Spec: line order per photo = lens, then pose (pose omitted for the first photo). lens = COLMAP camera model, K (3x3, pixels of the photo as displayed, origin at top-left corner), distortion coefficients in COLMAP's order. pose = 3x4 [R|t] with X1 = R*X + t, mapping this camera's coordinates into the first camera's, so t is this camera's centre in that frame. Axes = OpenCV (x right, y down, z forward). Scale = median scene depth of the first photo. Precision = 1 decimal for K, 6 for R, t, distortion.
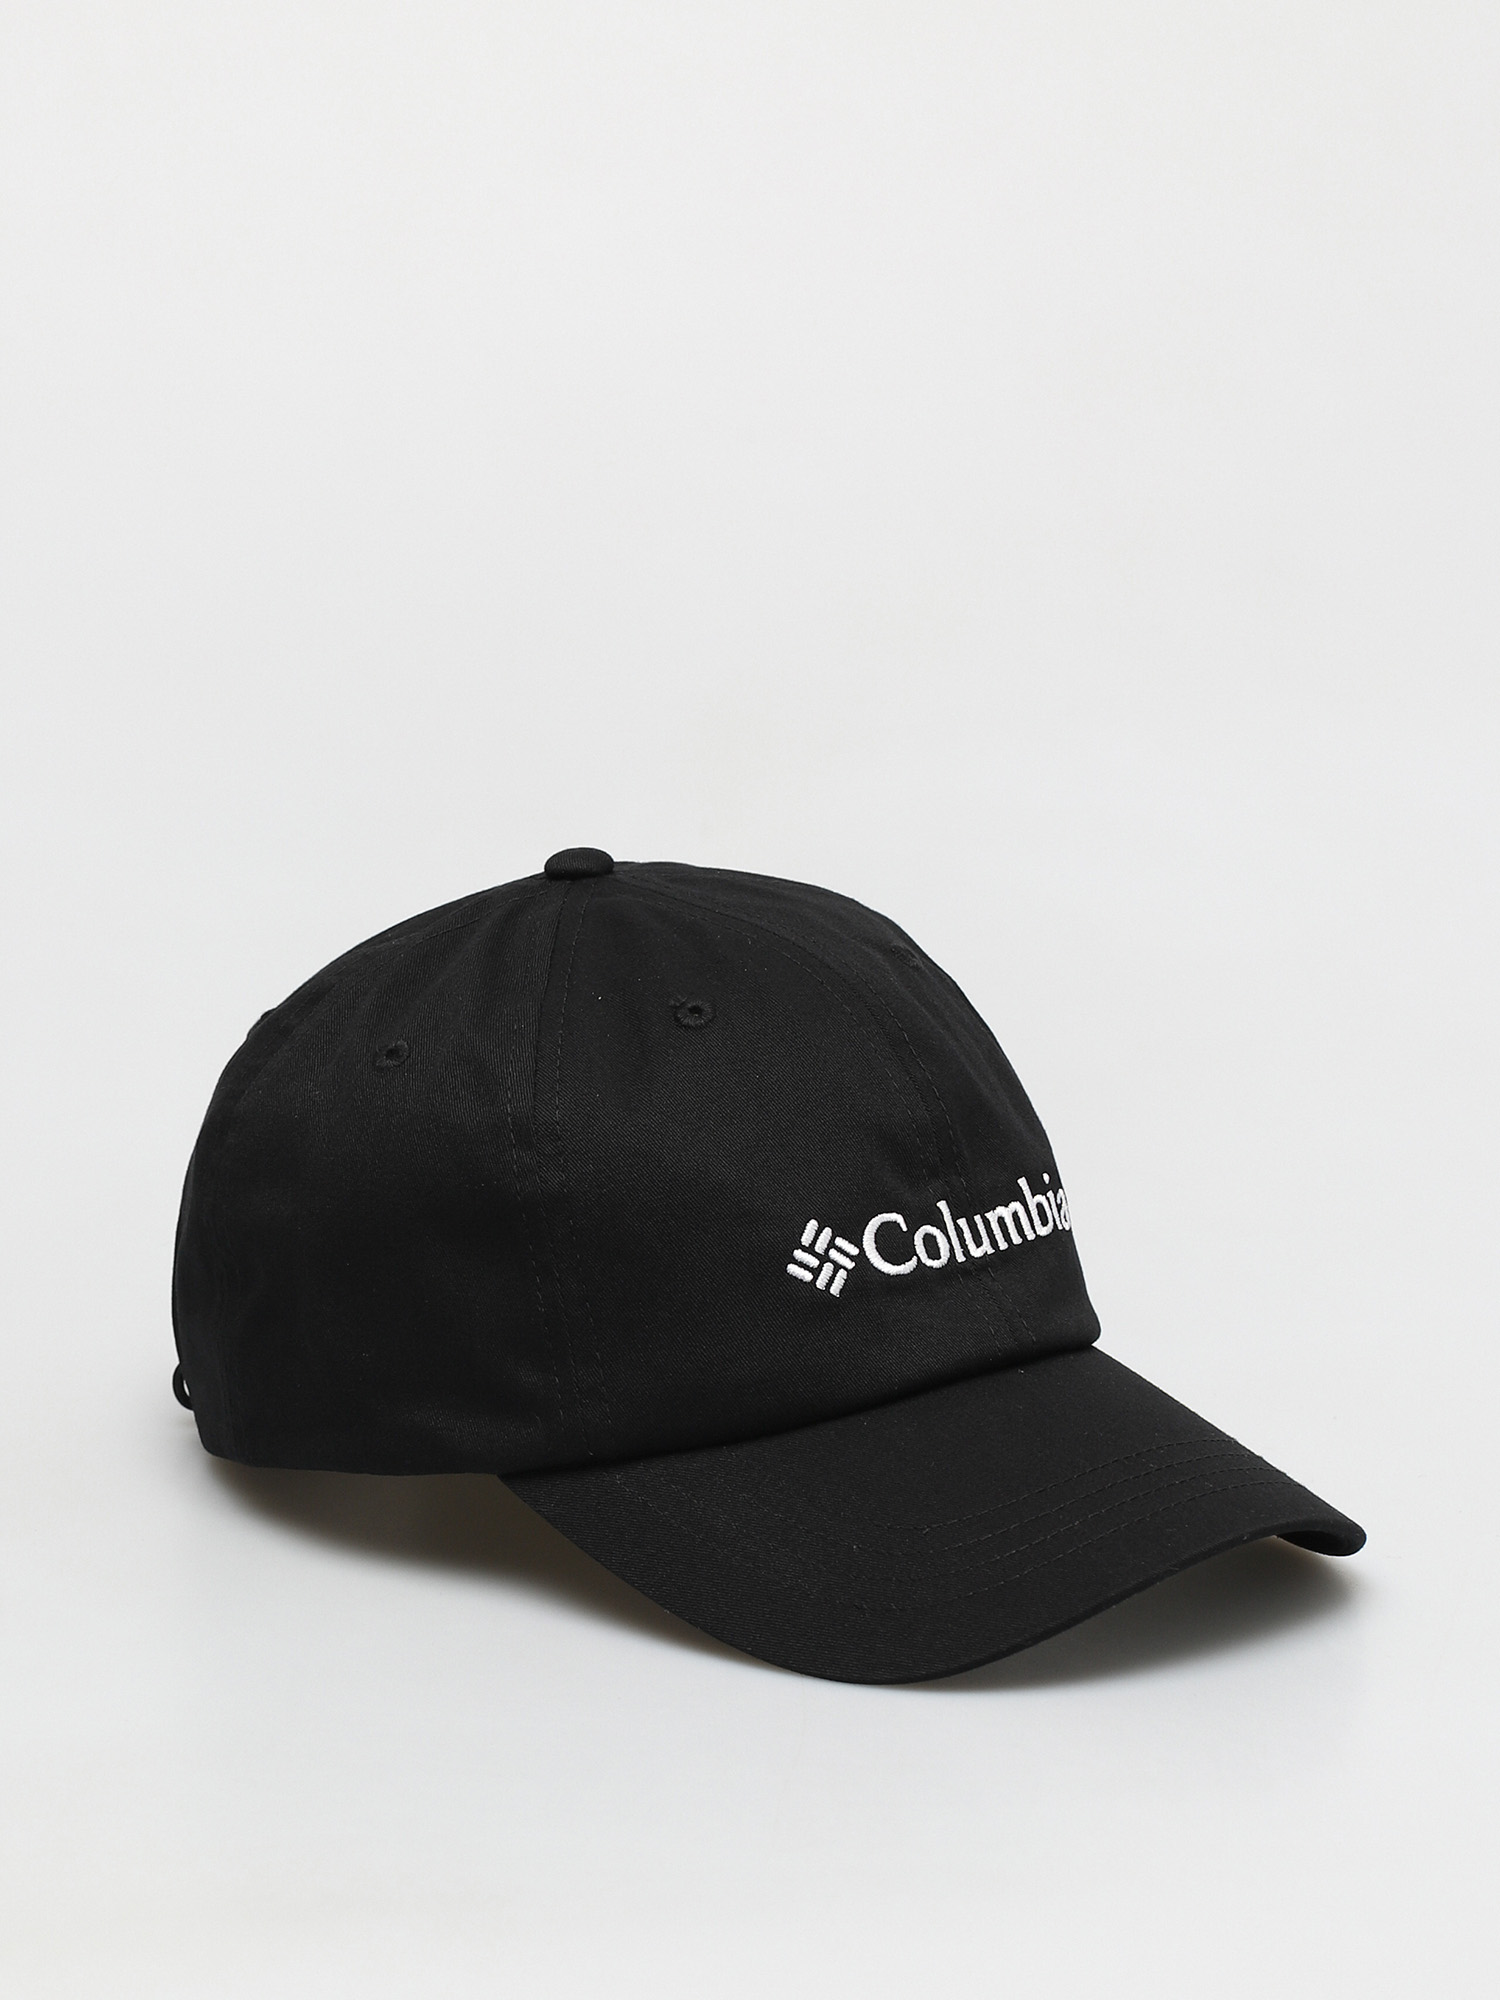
lens RADIAL K [[5625.5, 0, 750.0], [0, 5625.5, 1000.0], [0, 0, 1]] dist [0.471931, 0.011837]
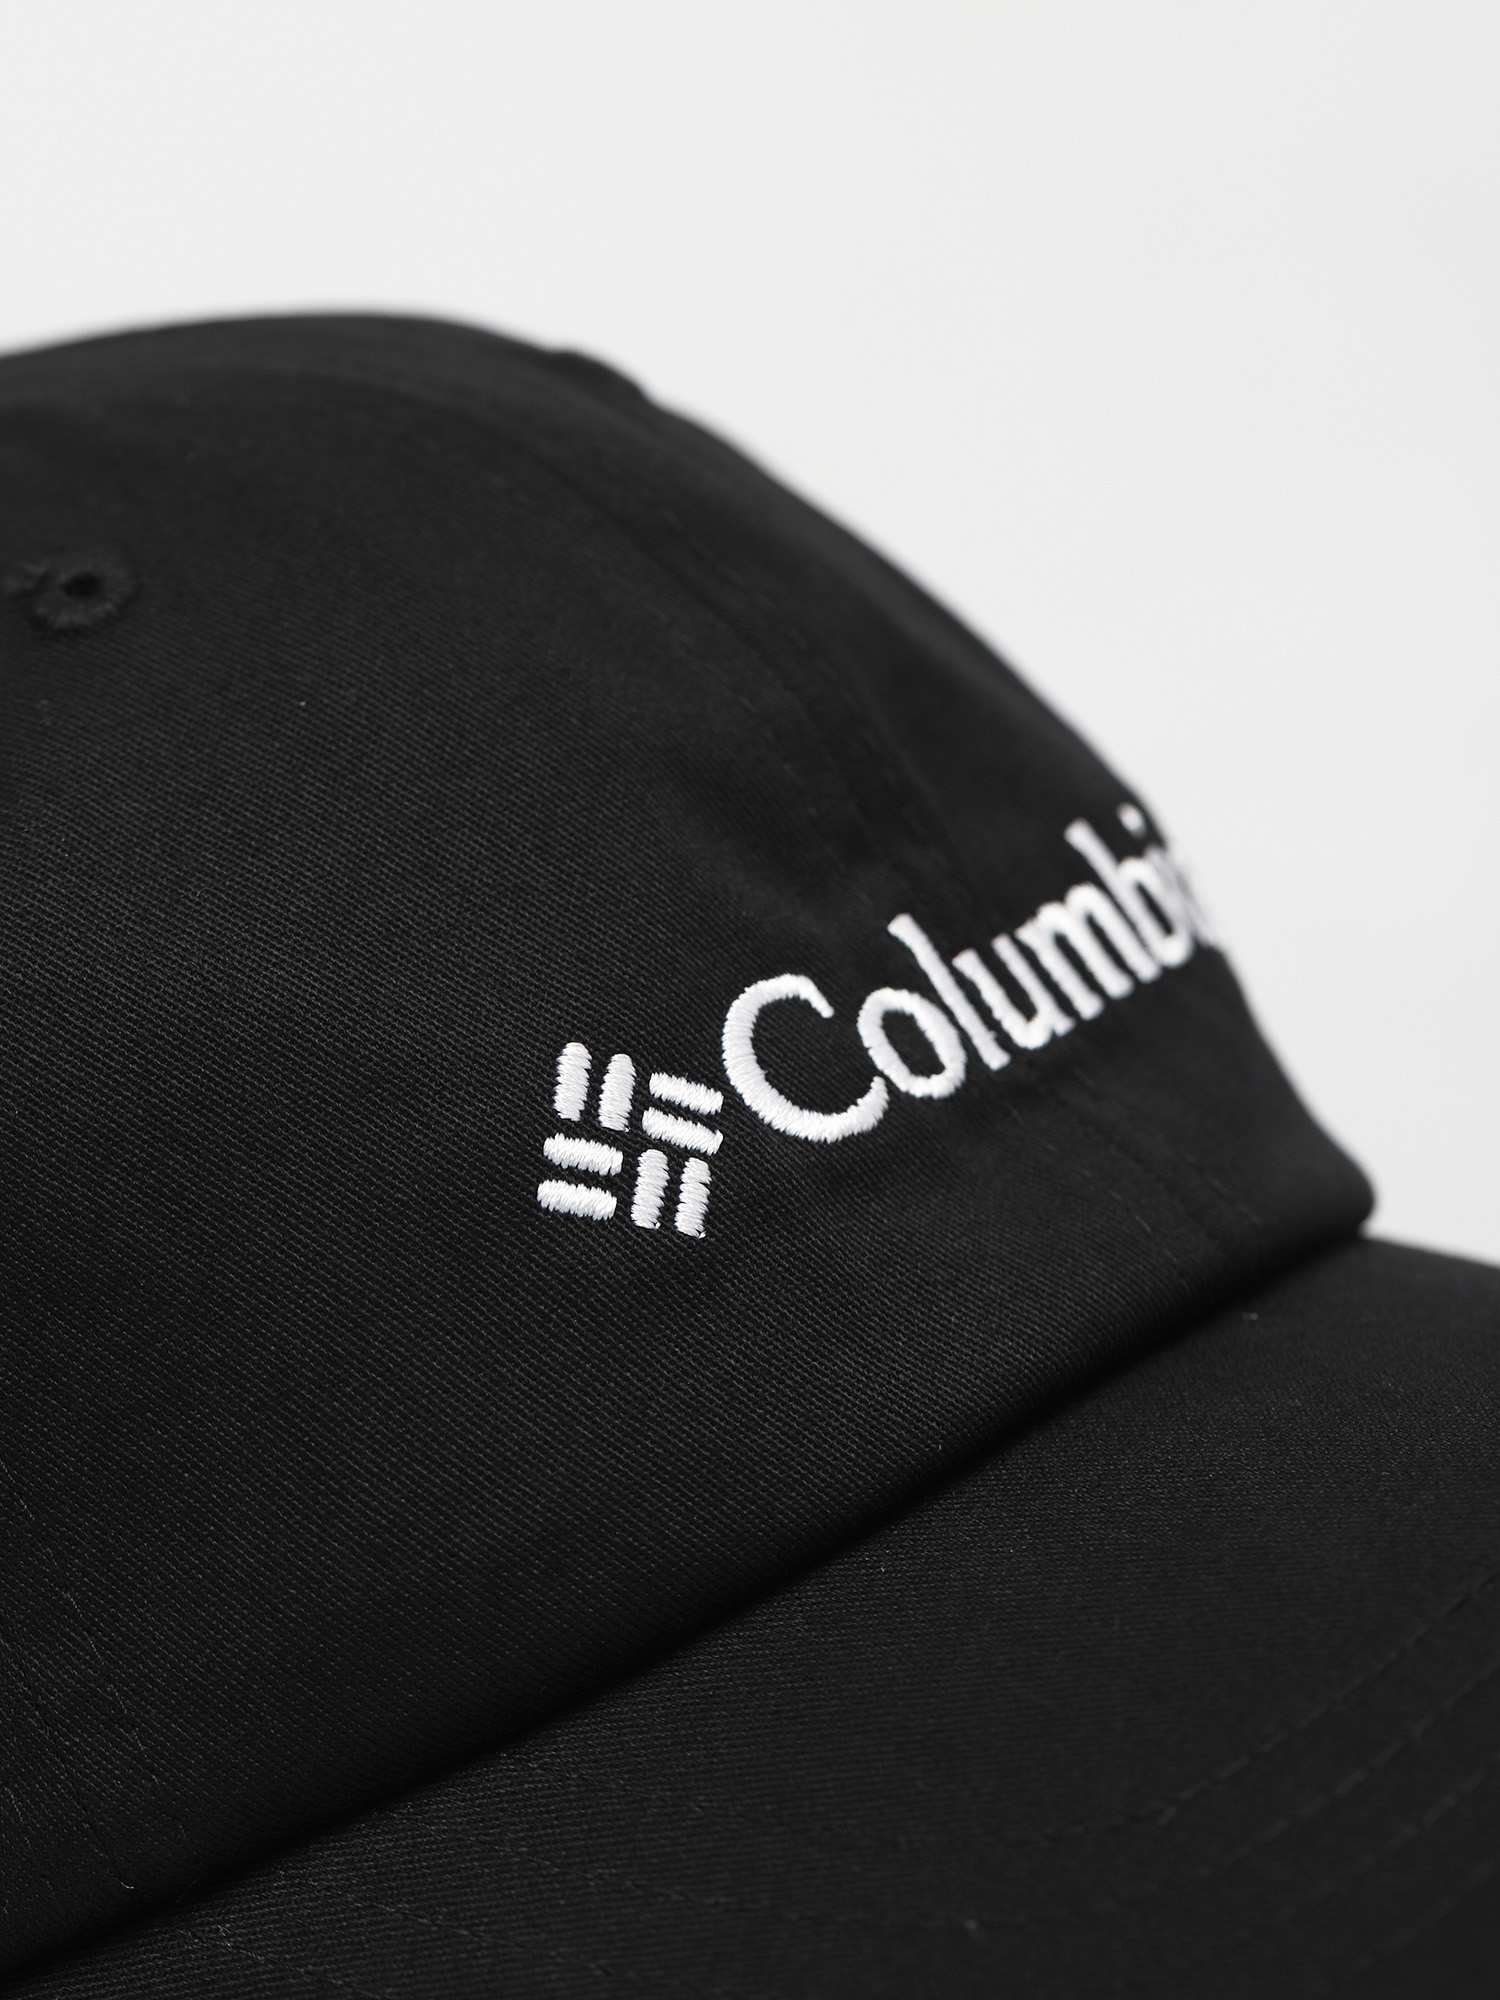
lens RADIAL K [[5658.3, 0, 750.0], [0, 5658.3, 1000.0], [0, 0, 1]] dist [-0.072616, -0.214269]
pose [[0.958032, -0.261592, 0.117232, -0.018030], [0.269876, 0.960949, -0.061185, 0.060148], [-0.096648, 0.090255, 0.991218, 0.652431]]
